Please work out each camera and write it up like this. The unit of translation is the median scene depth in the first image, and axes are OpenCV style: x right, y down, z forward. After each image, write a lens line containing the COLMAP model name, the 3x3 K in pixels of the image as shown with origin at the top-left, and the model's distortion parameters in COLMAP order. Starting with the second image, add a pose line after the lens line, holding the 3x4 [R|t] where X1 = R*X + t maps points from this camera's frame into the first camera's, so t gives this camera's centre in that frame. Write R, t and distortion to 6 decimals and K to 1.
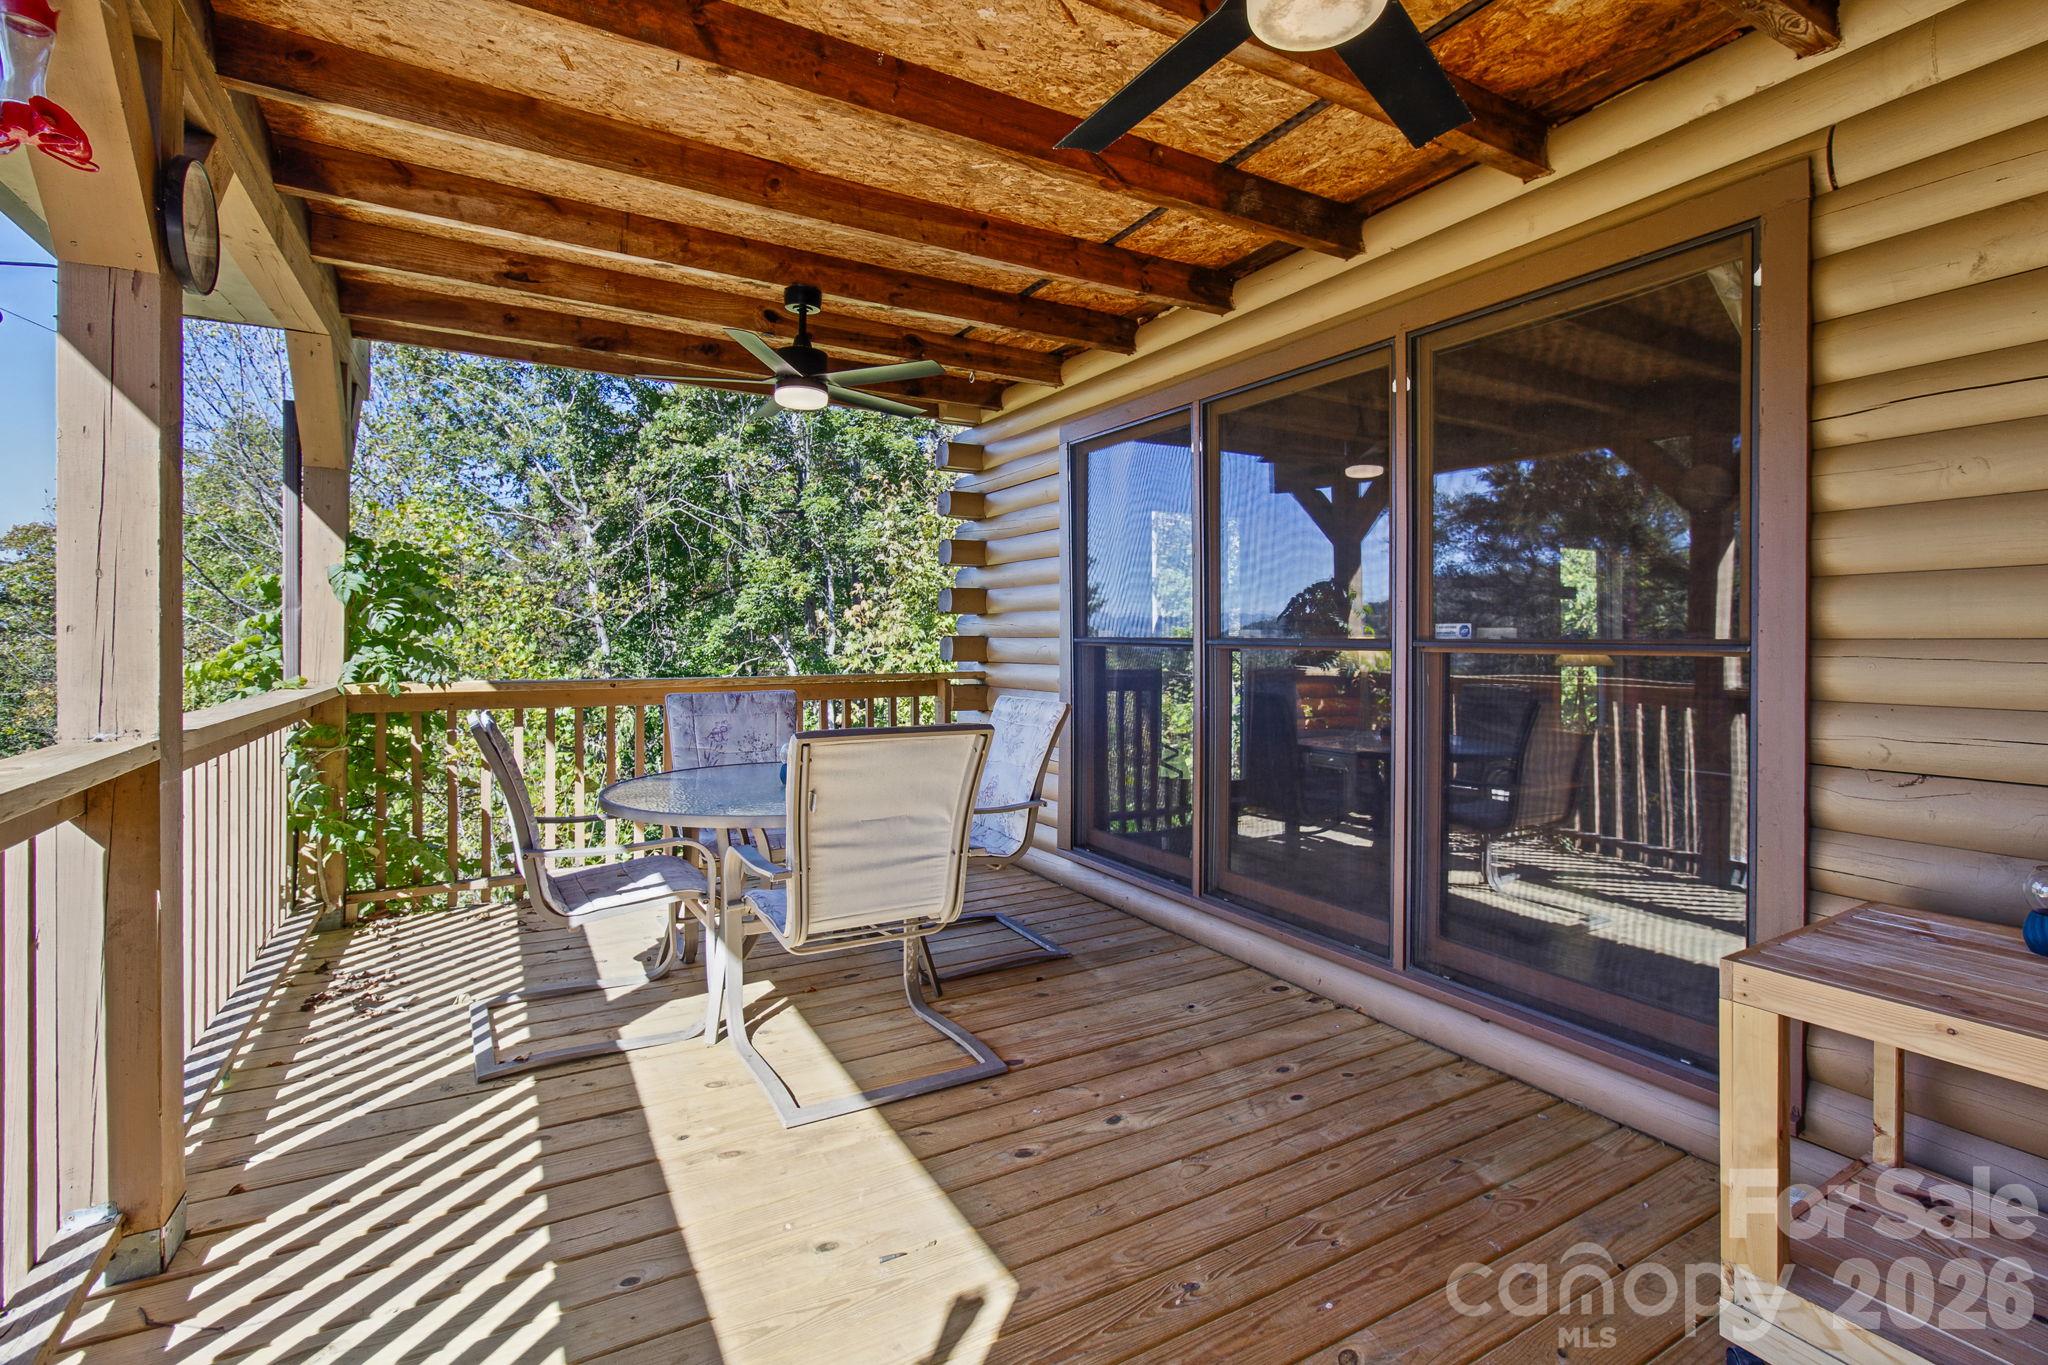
lens RADIAL K [[966.0, 0, 1051.9], [0, 966.0, 649.7], [0, 0, 1]] dist [0.000413, 0.000079]
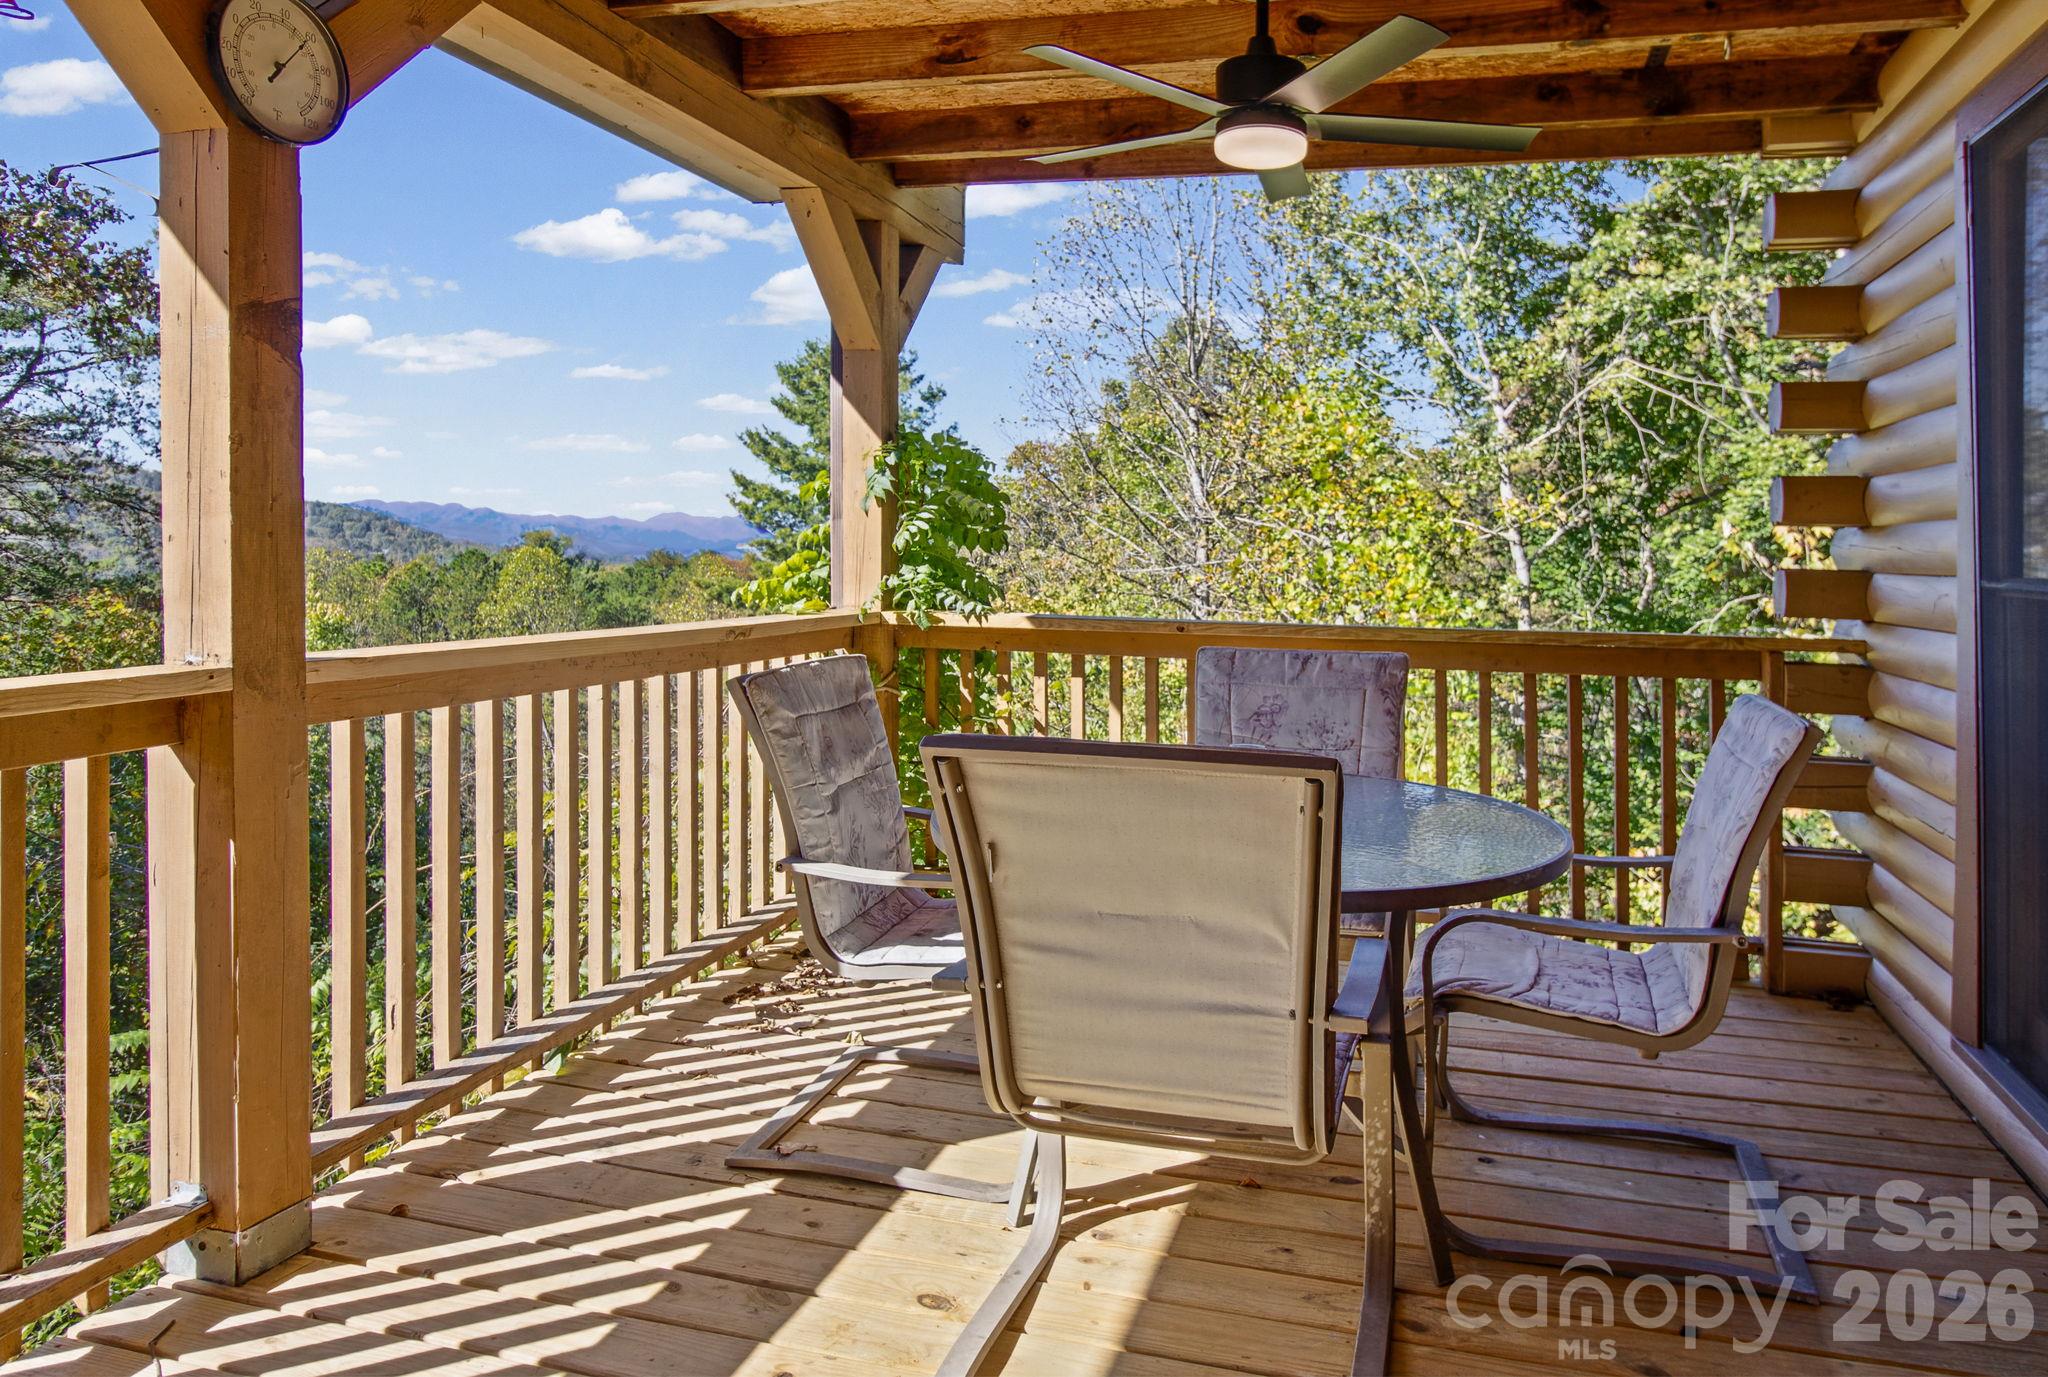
lens RADIAL K [[1368.2, 0, 1027.8], [0, 1368.2, 564.3], [0, 0, 1]] dist [0.004347, 0.003098]
pose [[0.696958, 0.018712, -0.716868, 0.189237], [-0.026041, 0.999661, 0.000776, -0.008192], [0.716639, 0.018127, 0.697209, 0.273623]]
